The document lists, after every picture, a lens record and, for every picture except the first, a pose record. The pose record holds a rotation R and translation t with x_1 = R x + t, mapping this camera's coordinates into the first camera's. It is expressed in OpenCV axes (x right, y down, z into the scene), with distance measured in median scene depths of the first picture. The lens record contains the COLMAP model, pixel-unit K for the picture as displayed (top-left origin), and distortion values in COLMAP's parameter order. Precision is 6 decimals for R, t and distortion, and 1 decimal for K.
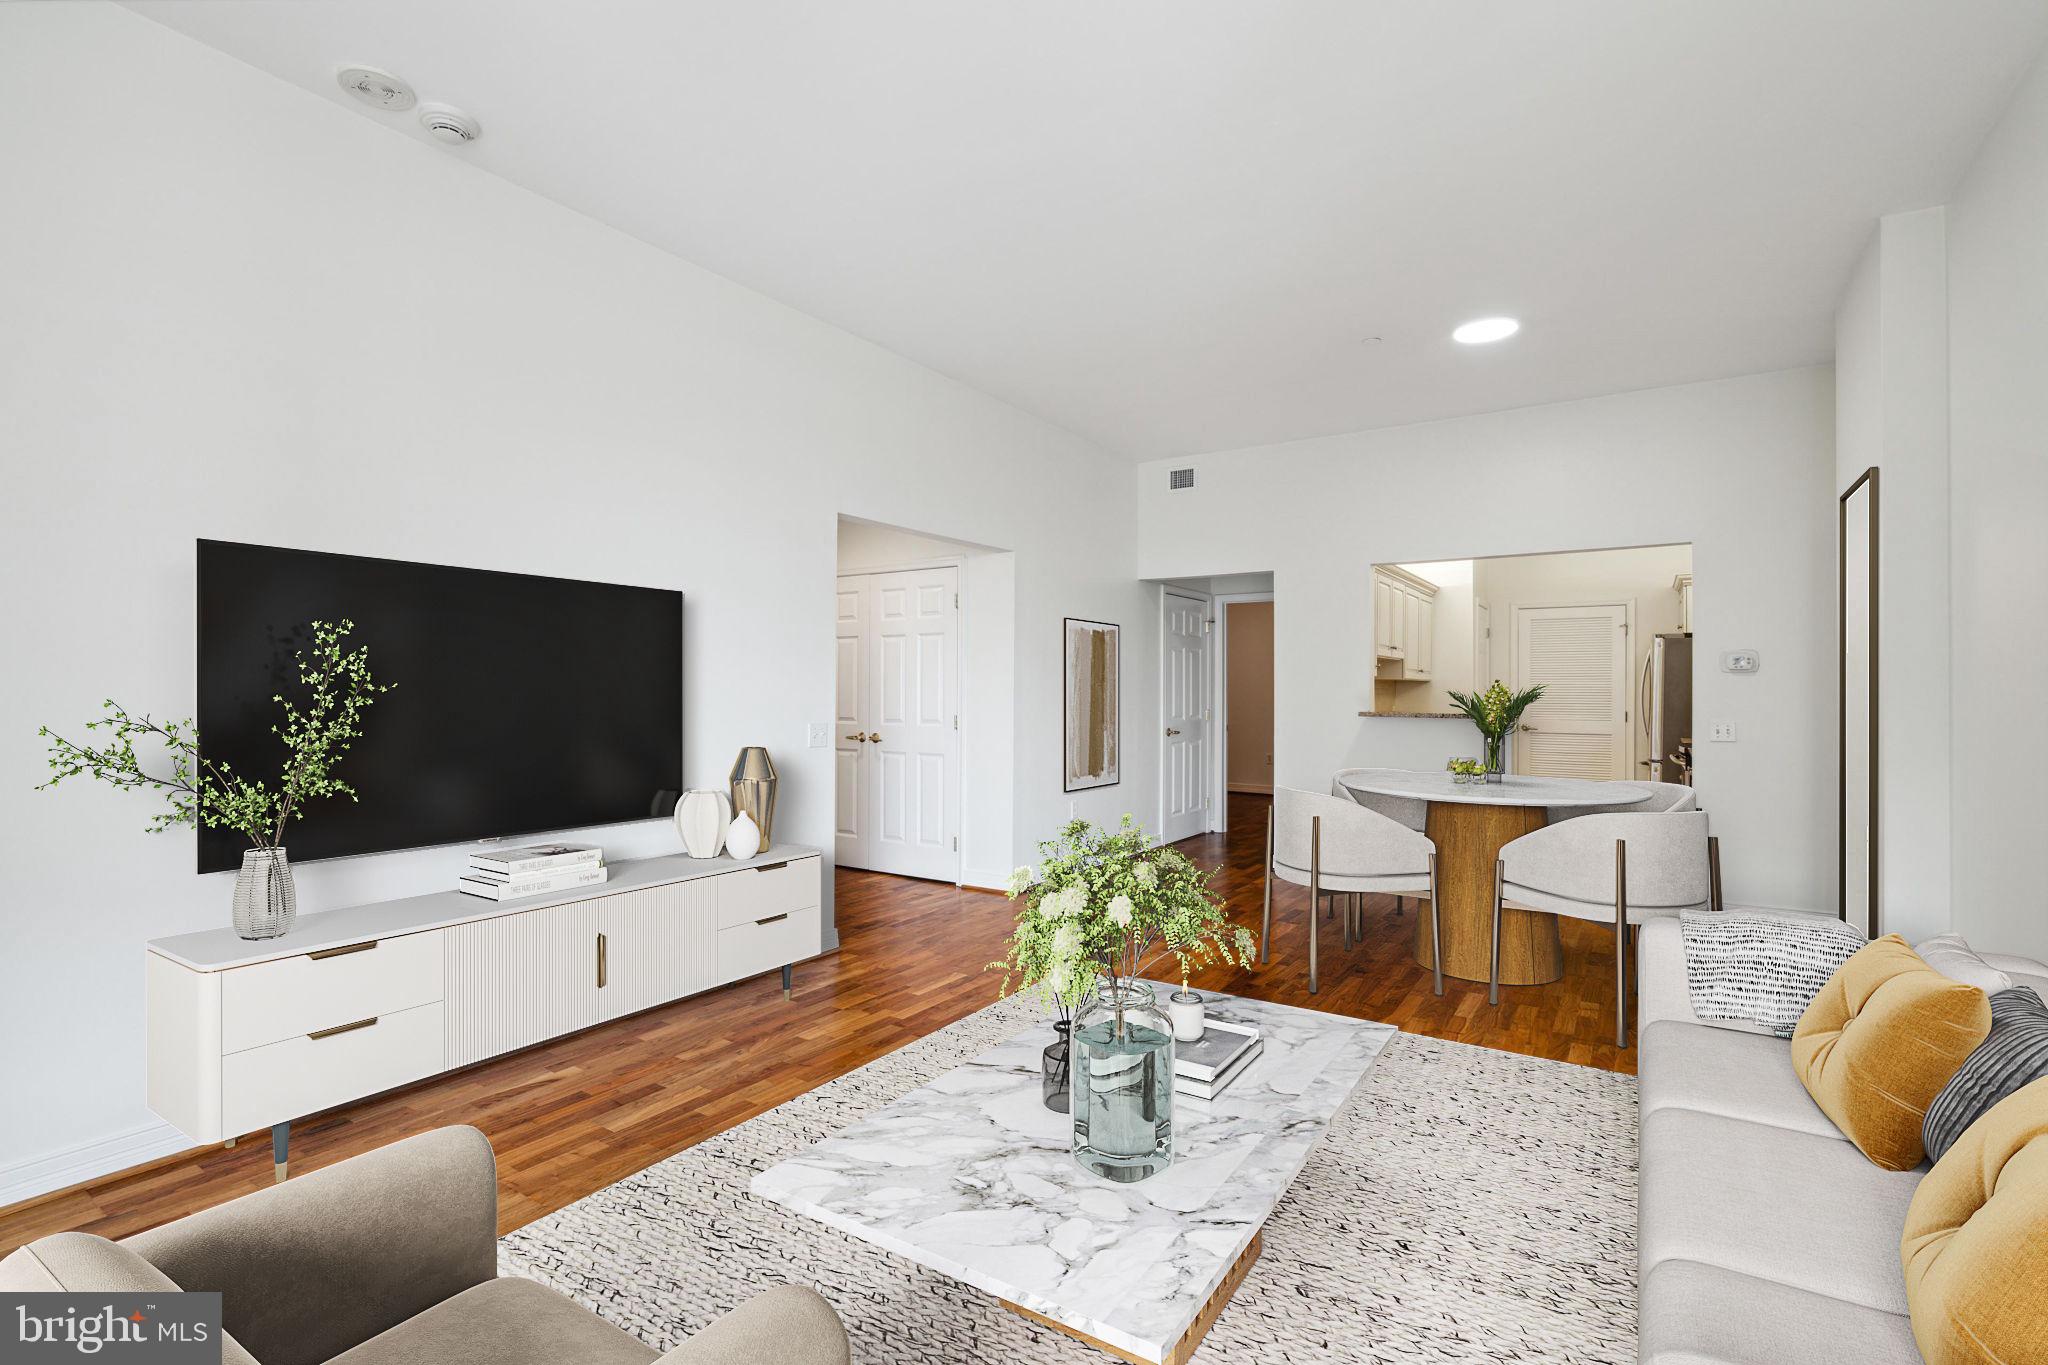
lens RADIAL K [[945.5, 0, 1025.3], [0, 945.5, 674.1], [0, 0, 1]] dist [-0.000929, 0.001482]
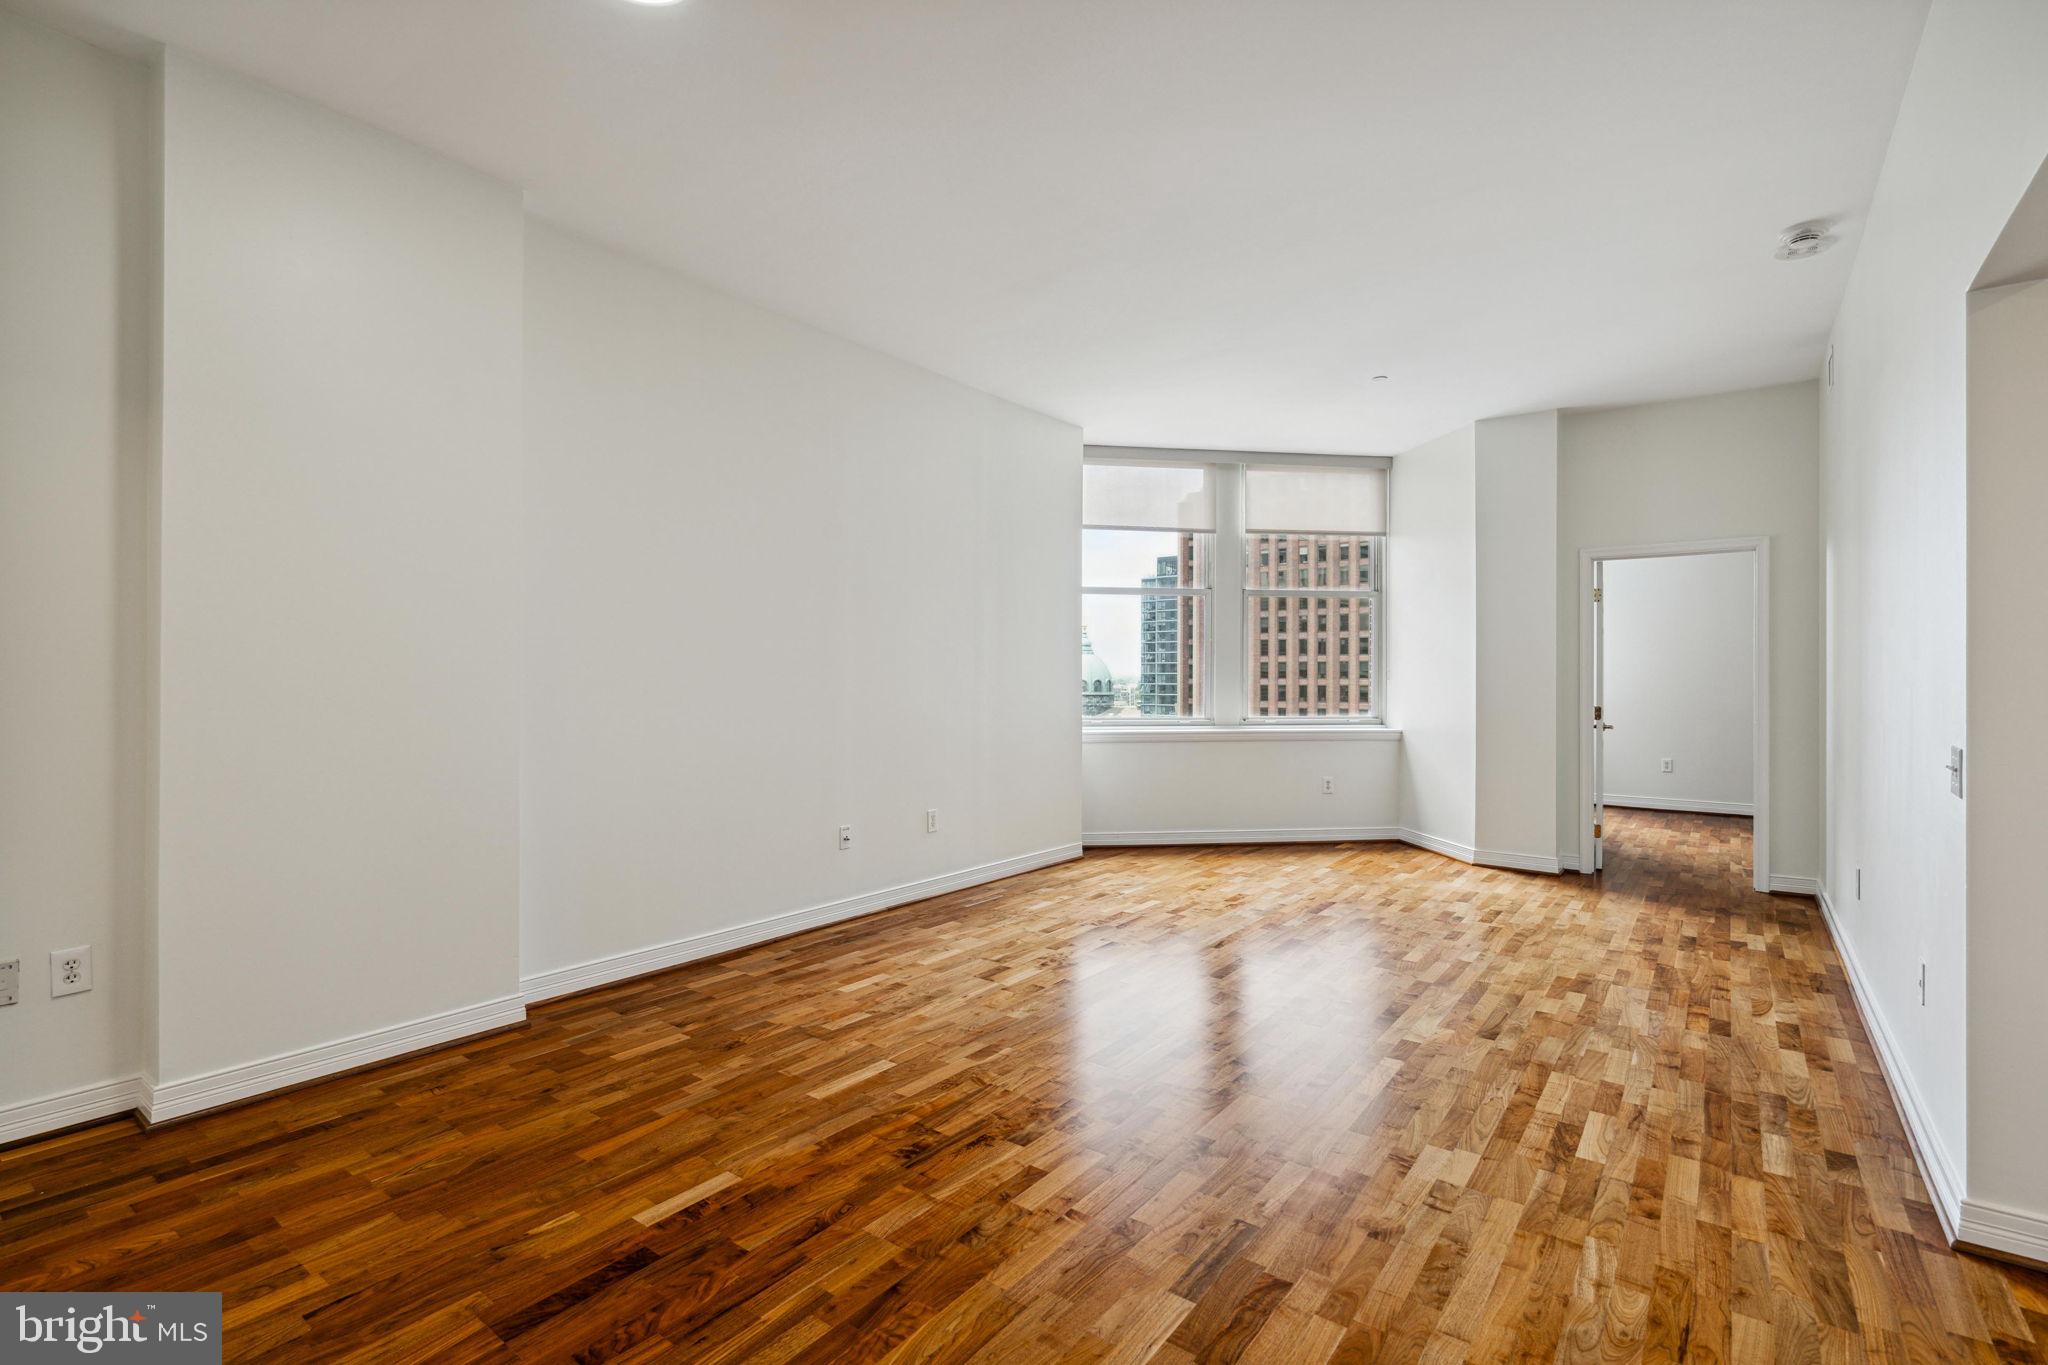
lens RADIAL K [[945.5, 0, 1021.5], [0, 945.5, 679.3], [0, 0, 1]] dist [-0.000929, 0.001482]
pose [[-0.997999, -0.008019, 0.062711, 0.264192], [-0.009303, 0.999752, -0.020216, 0.028301], [-0.062534, -0.020759, -0.997827, 1.670658]]
